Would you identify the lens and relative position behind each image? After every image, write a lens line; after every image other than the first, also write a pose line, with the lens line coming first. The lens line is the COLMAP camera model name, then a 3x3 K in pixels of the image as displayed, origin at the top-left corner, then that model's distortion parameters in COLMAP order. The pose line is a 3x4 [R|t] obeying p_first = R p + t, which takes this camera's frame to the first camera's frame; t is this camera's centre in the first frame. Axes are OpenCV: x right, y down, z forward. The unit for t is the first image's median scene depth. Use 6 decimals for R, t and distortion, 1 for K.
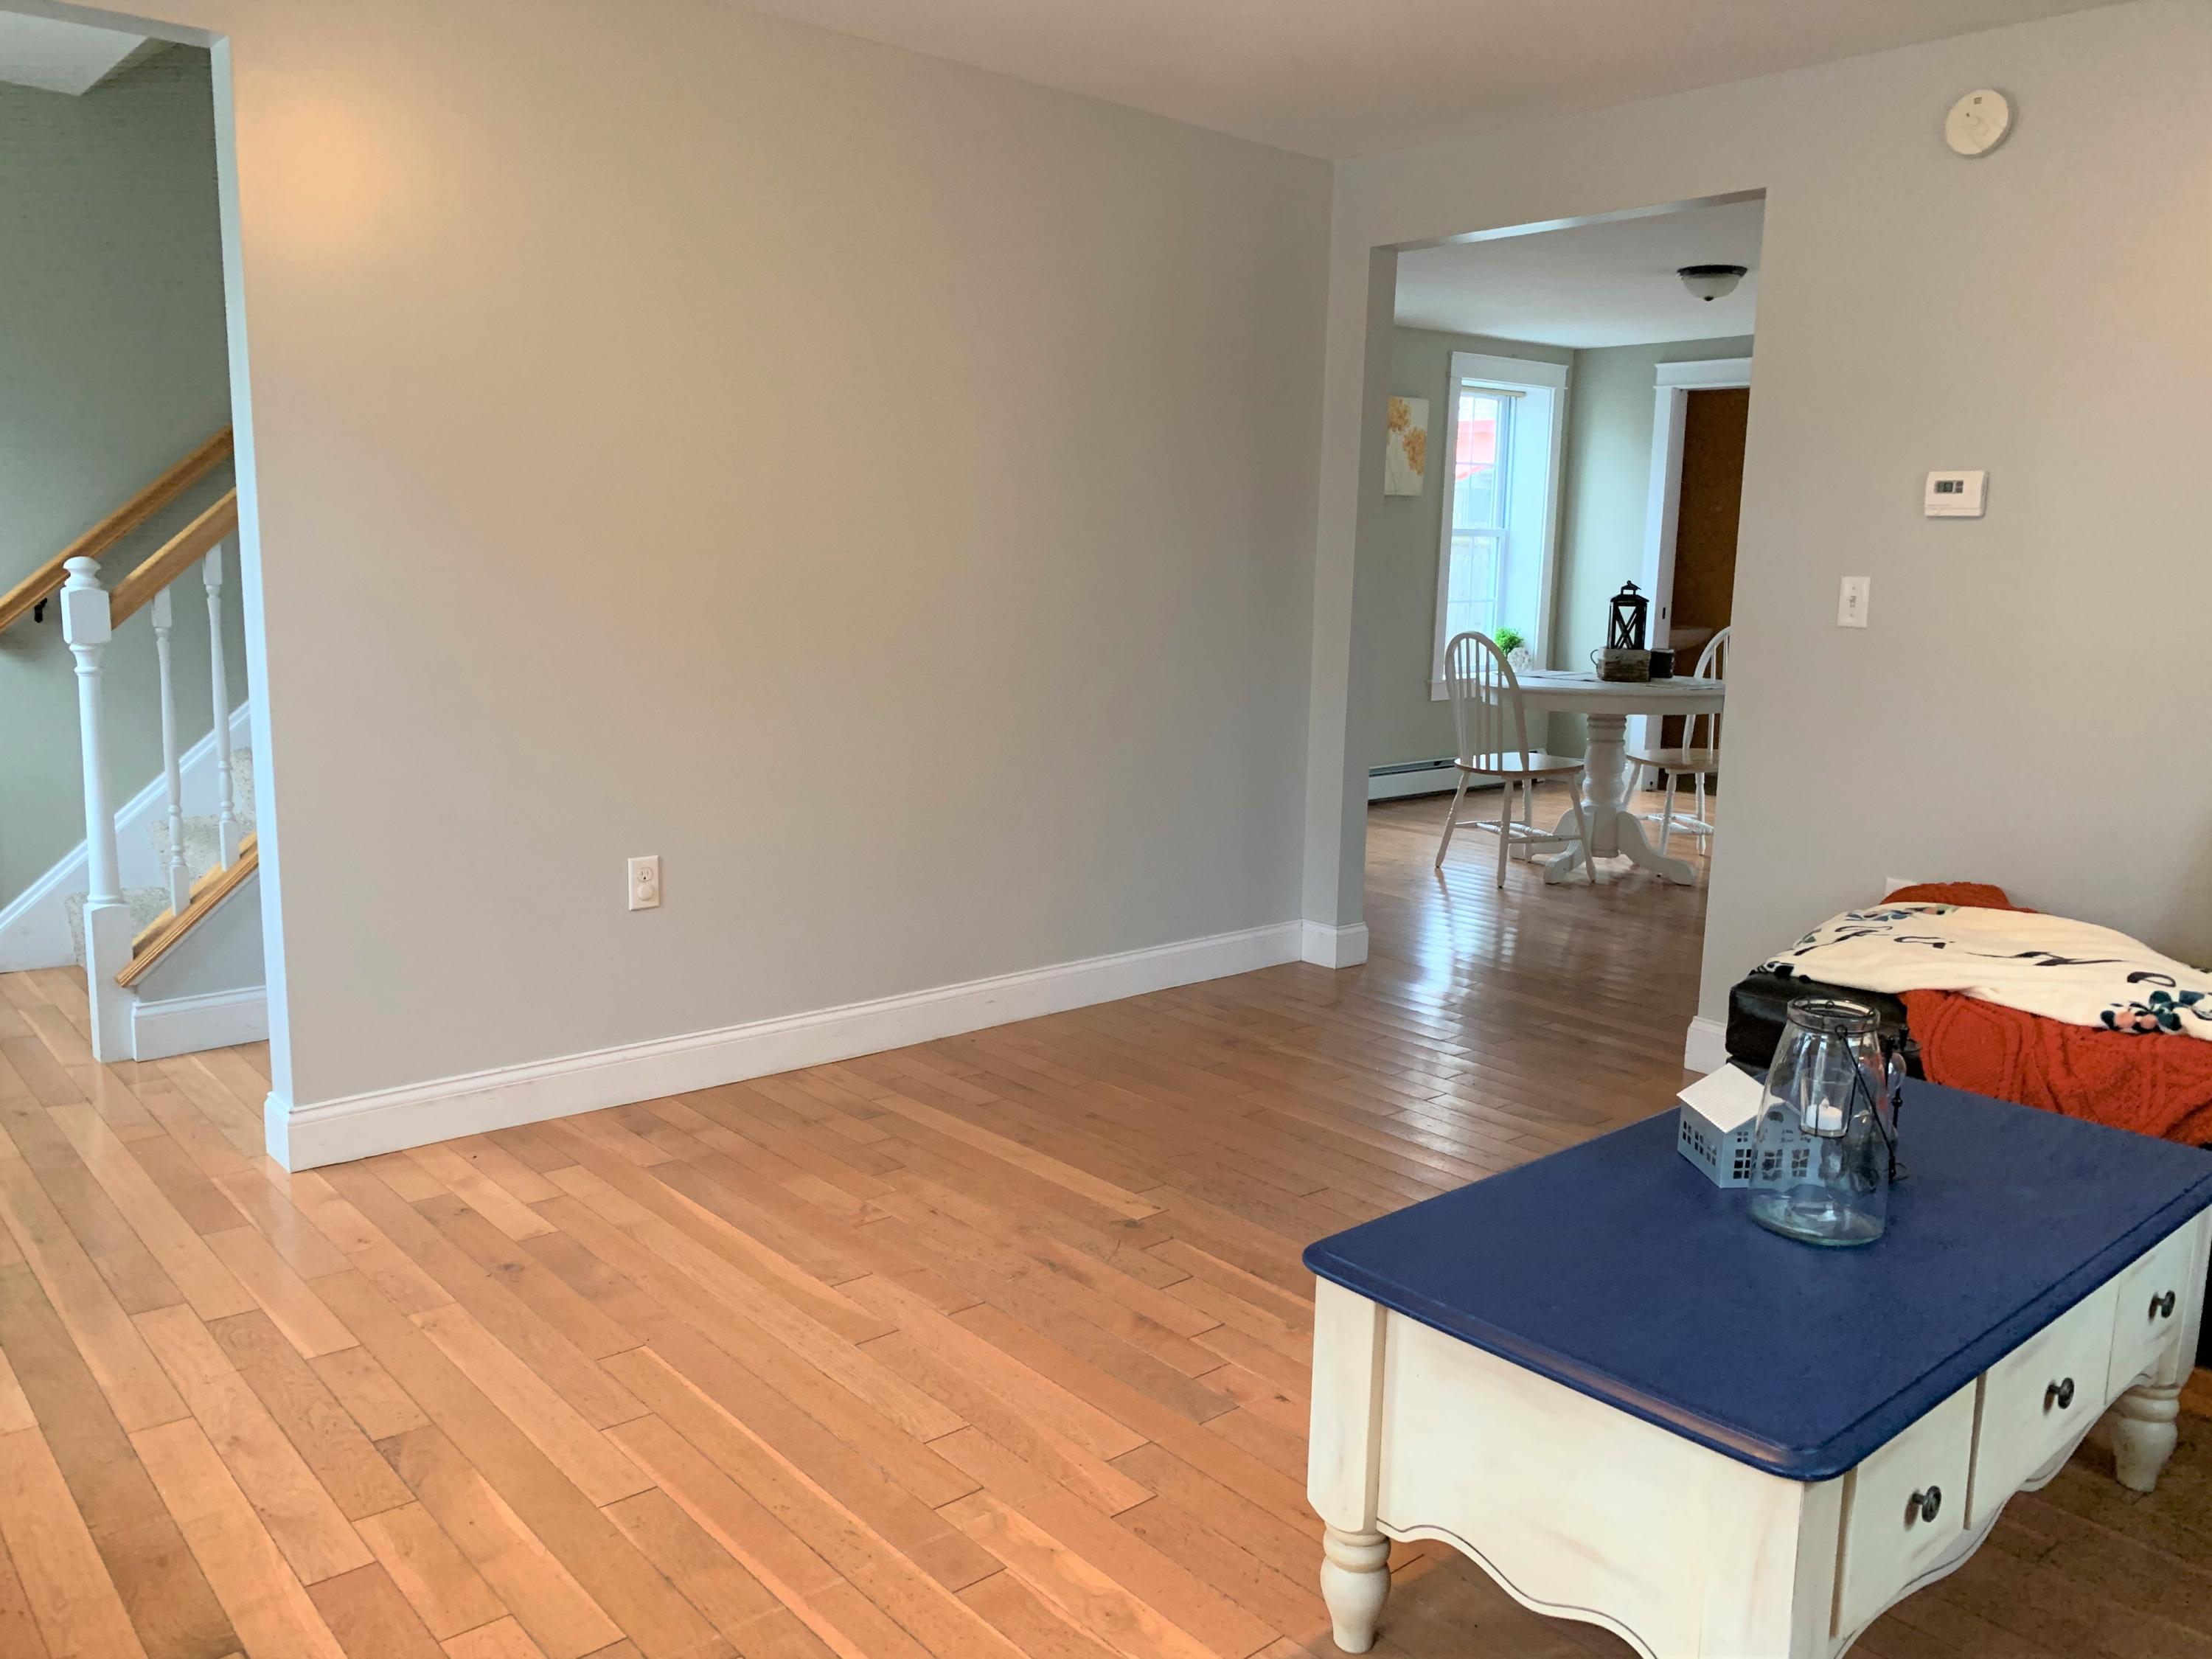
lens RADIAL K [[1688.5, 0, 1106.2], [0, 1688.5, 817.8], [0, 0, 1]] dist [0.027902, -0.027673]
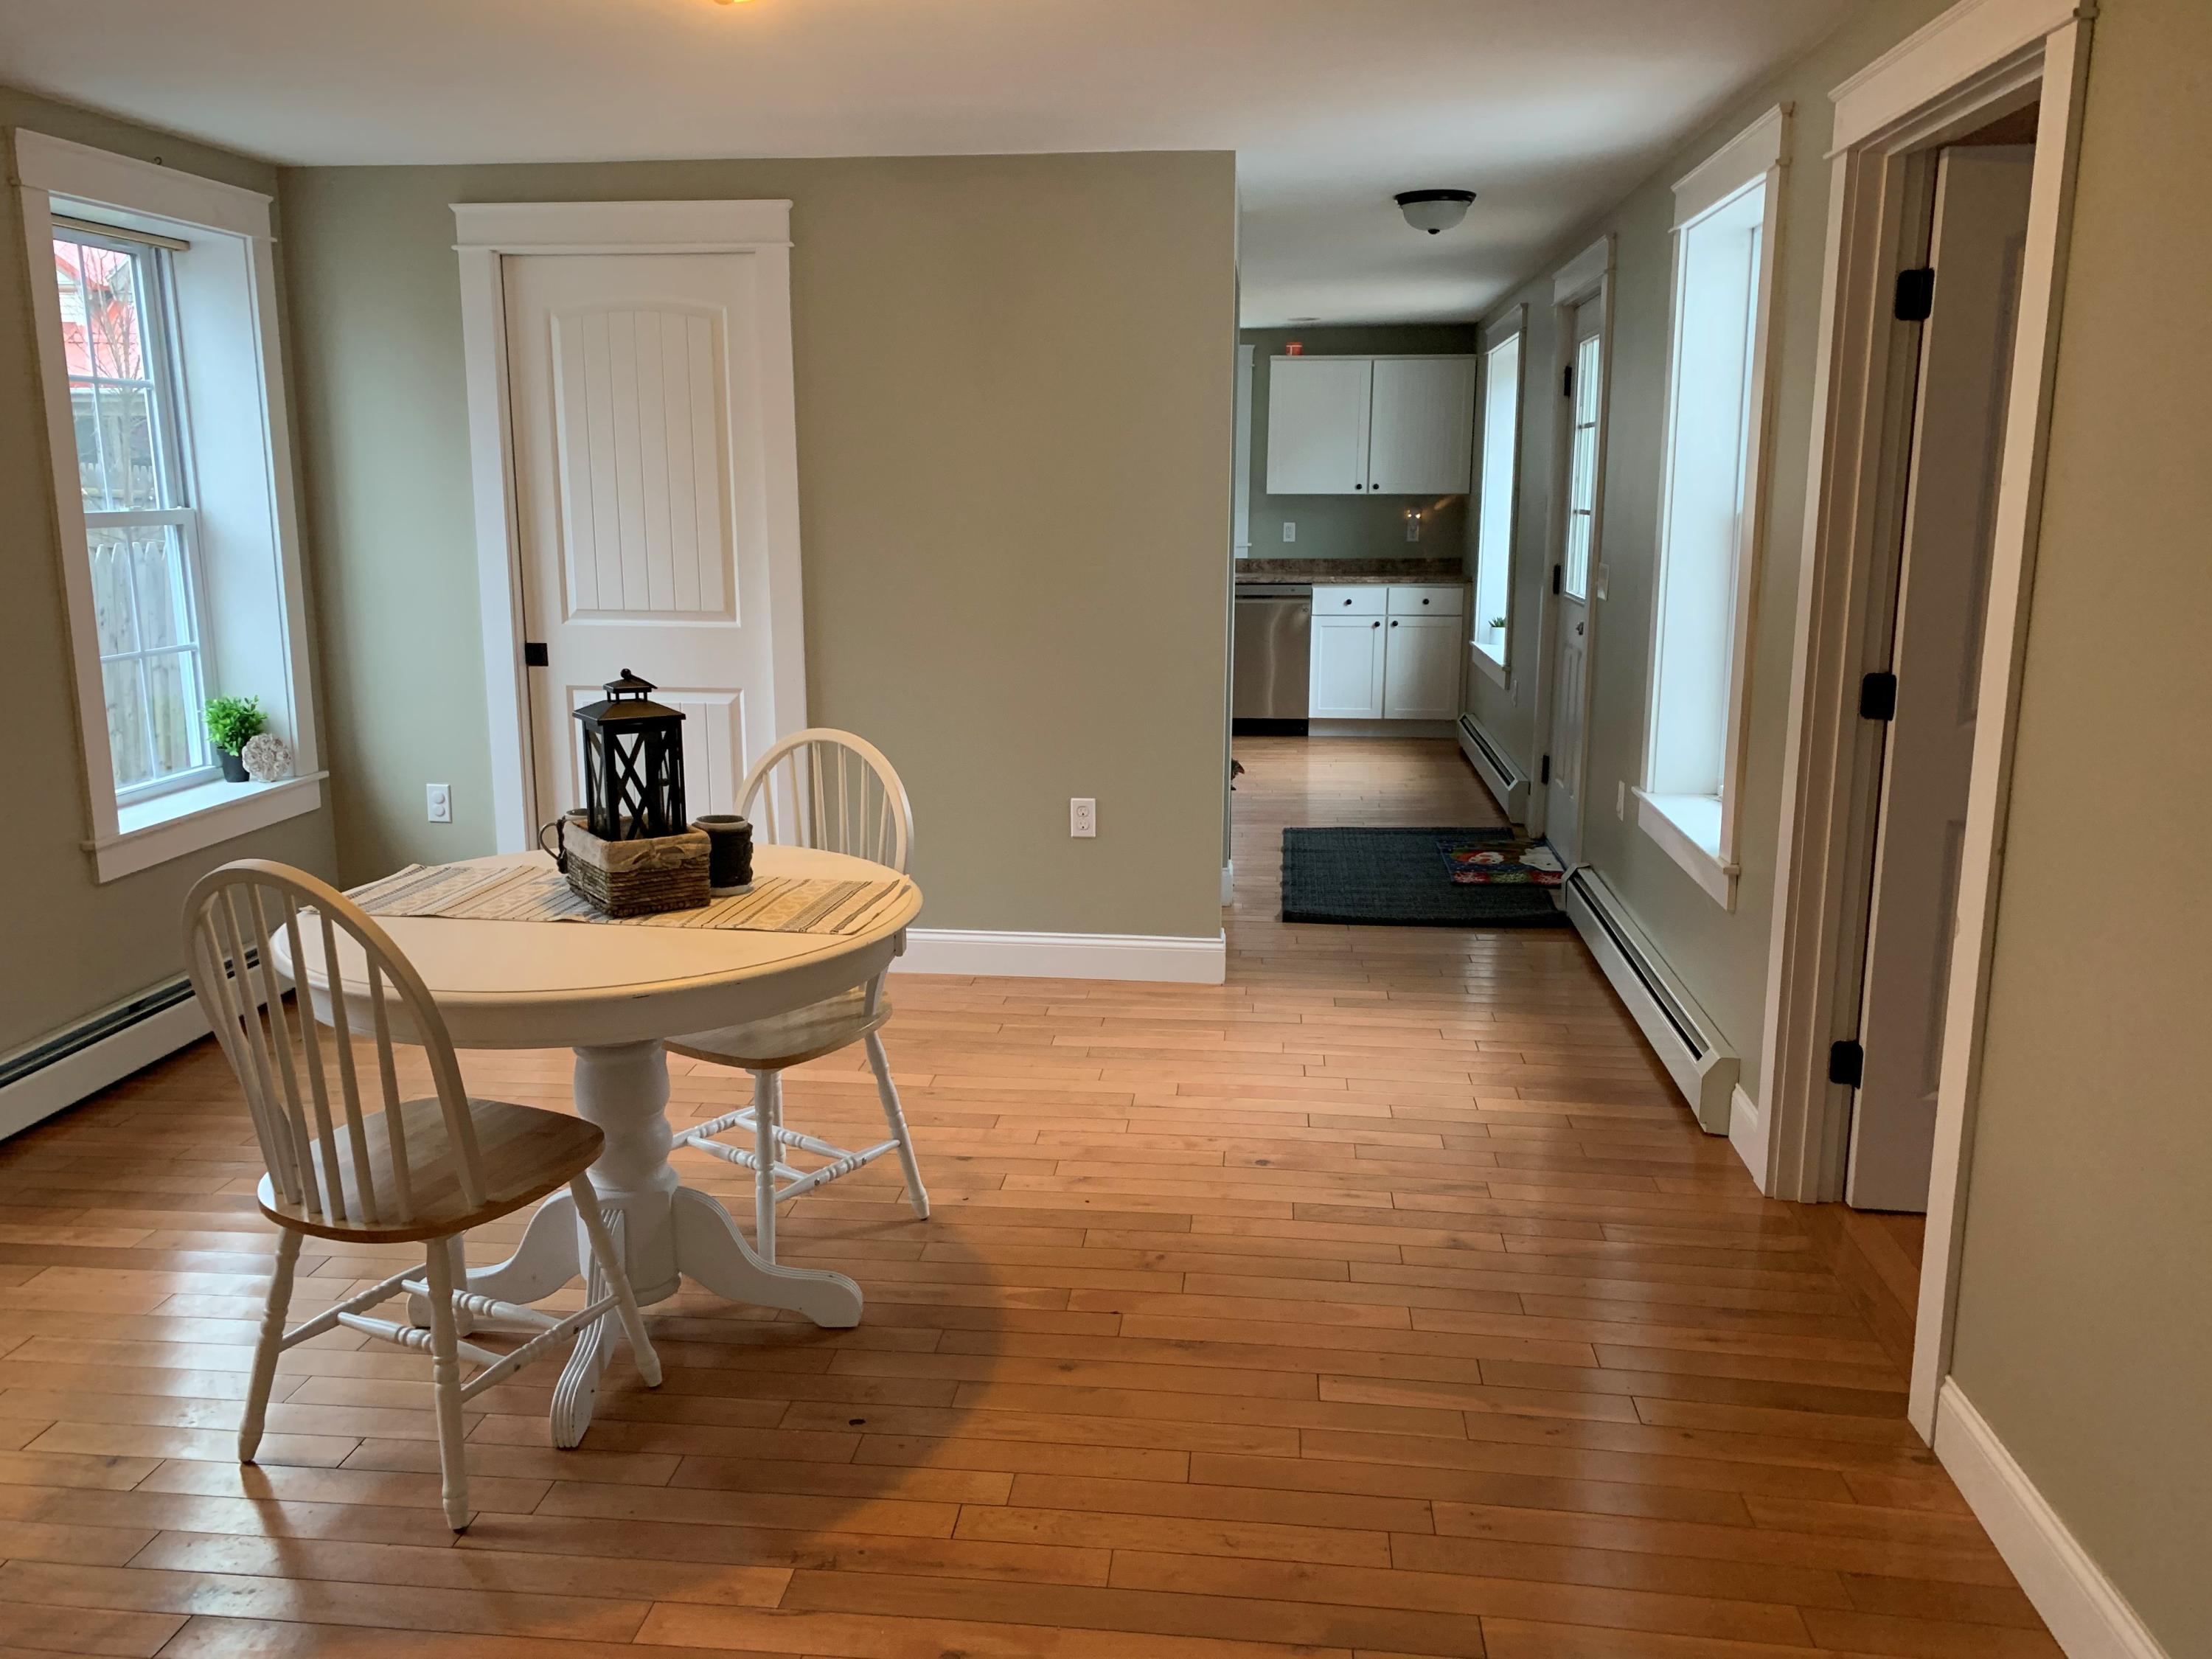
lens RADIAL K [[1669.3, 0, 1106.6], [0, 1669.3, 818.8], [0, 0, 1]] dist [0.031619, -0.032680]
pose [[0.727824, -0.154111, 0.668223, 0.208594], [0.125820, 0.987890, 0.090792, -0.230672], [-0.674123, 0.017995, 0.738400, 1.128691]]
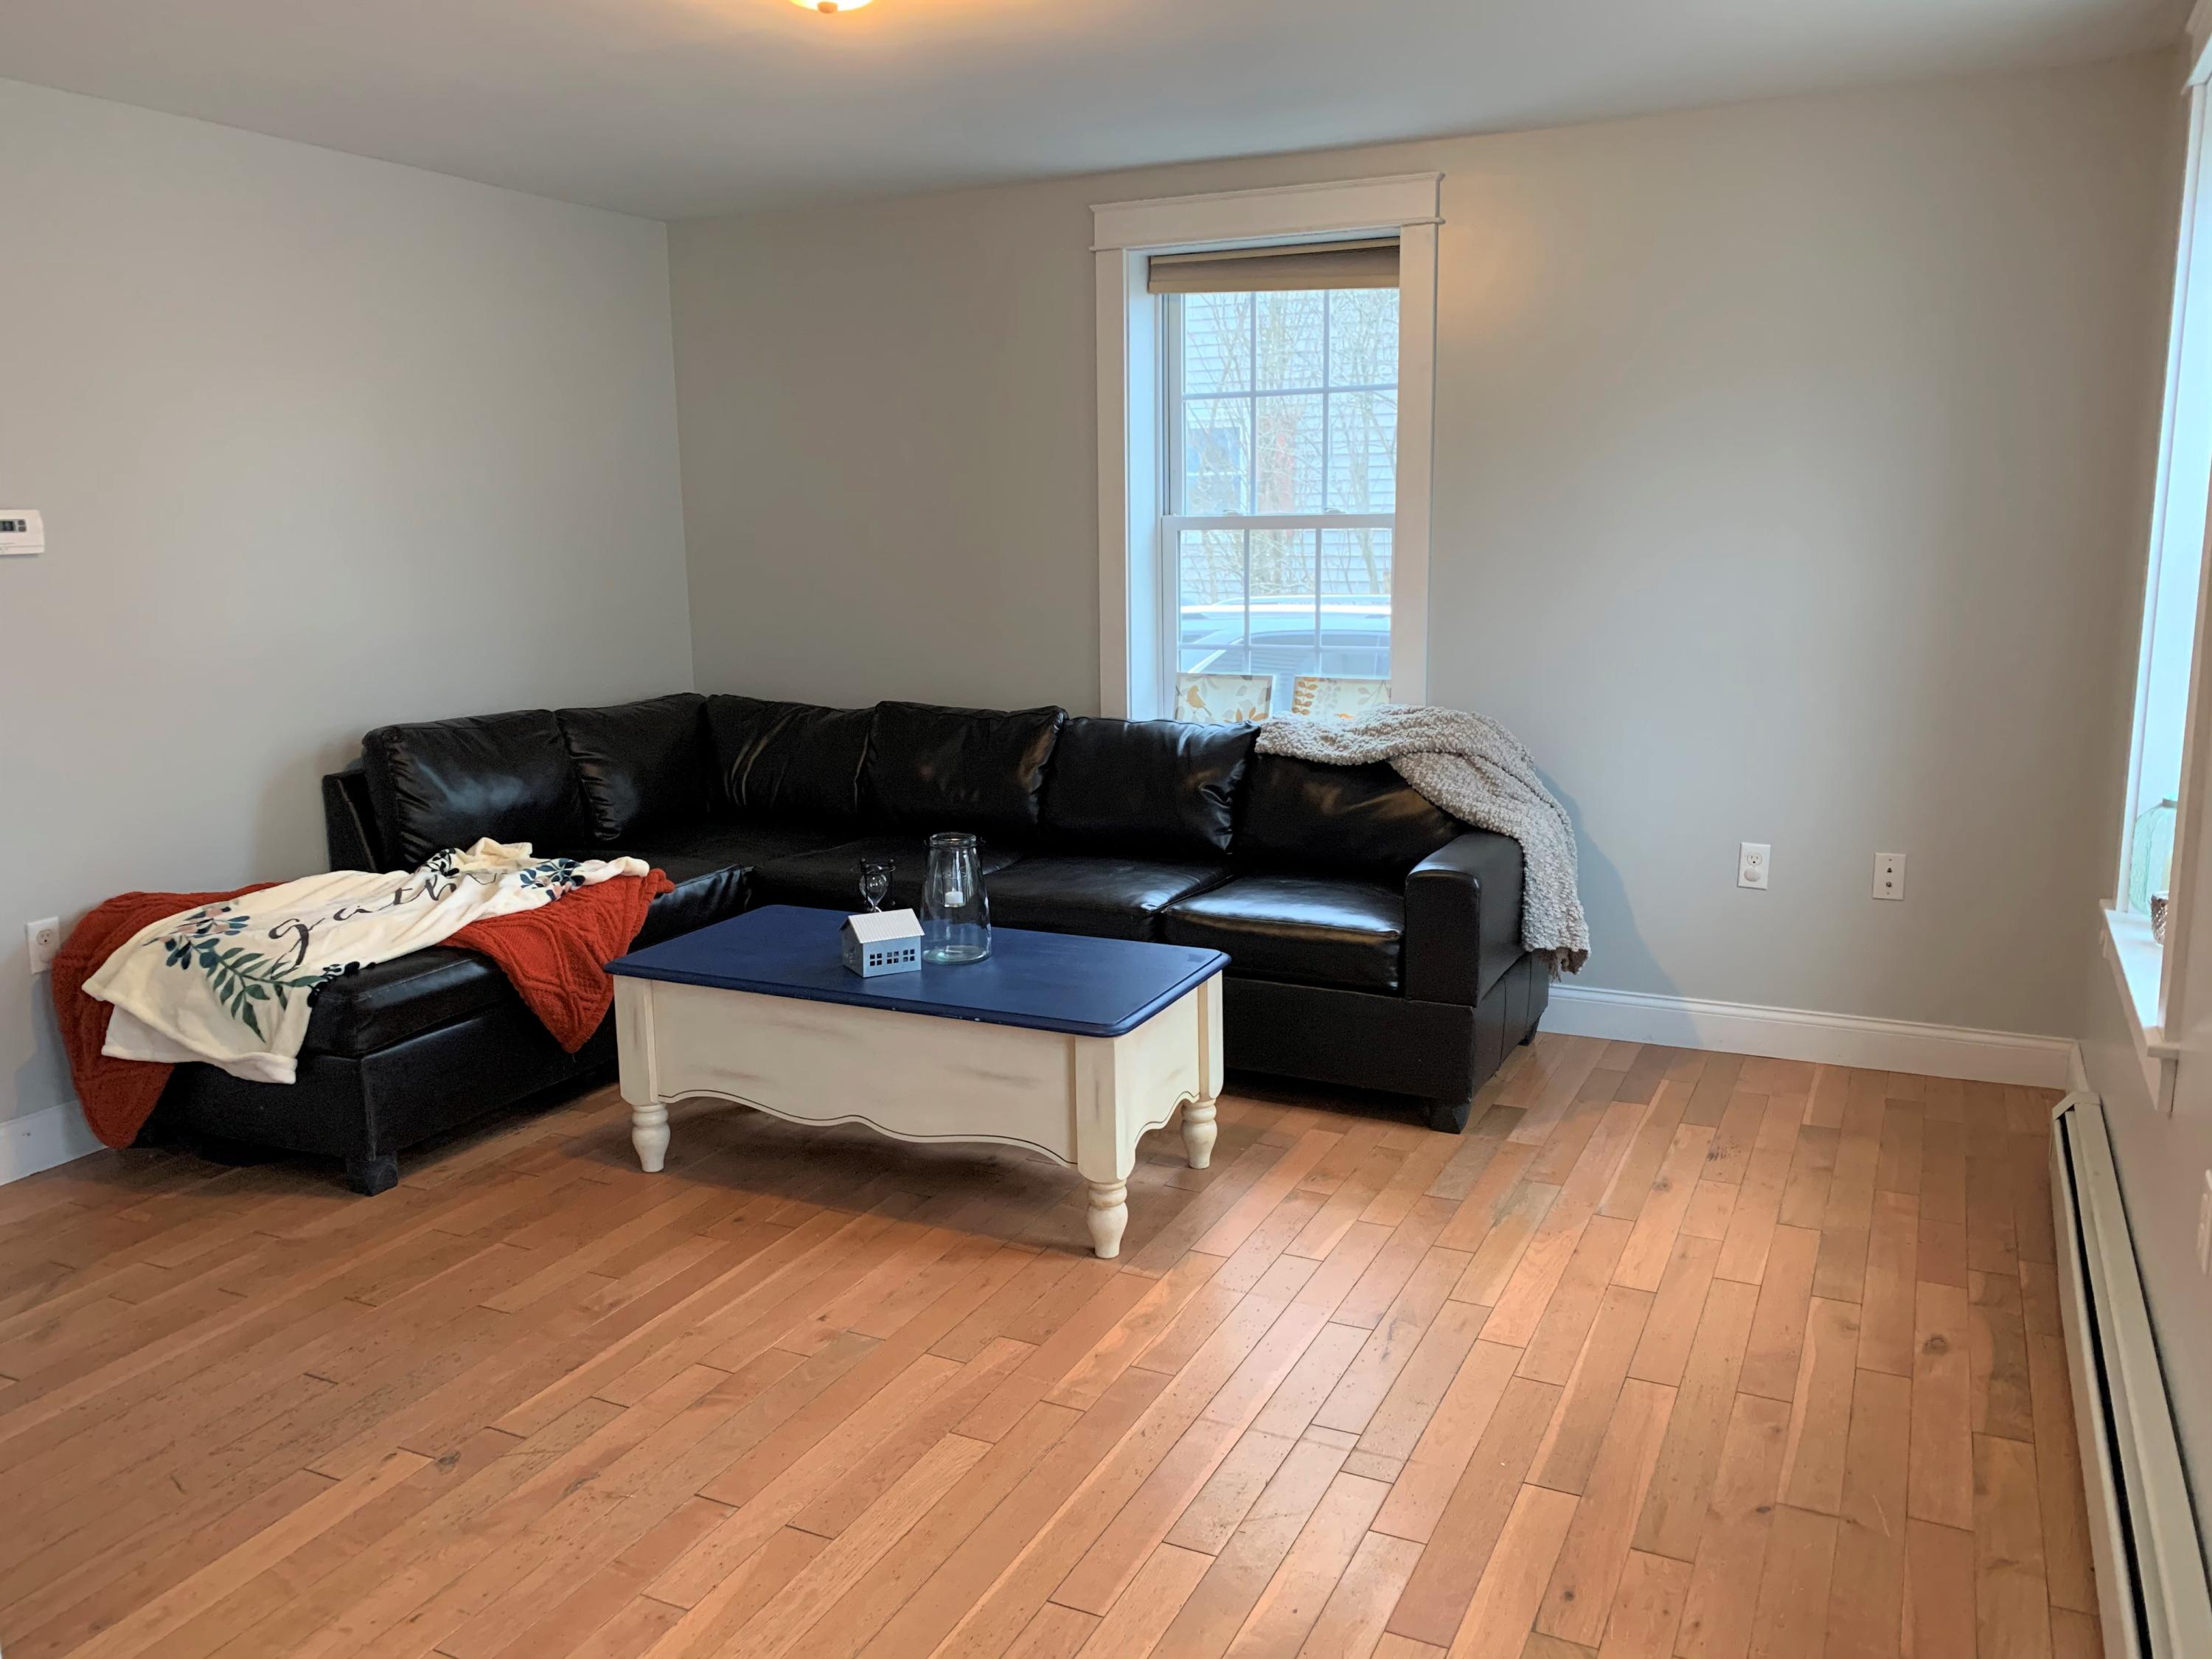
lens RADIAL K [[1691.5, 0, 1089.4], [0, 1691.5, 828.7], [0, 0, 1]] dist [0.054938, -0.012938]
pose [[-0.380787, -0.190508, 0.904825, -0.704085], [0.153735, 0.951883, 0.265113, -0.198434], [-0.911793, 0.240055, -0.333177, 0.808011]]
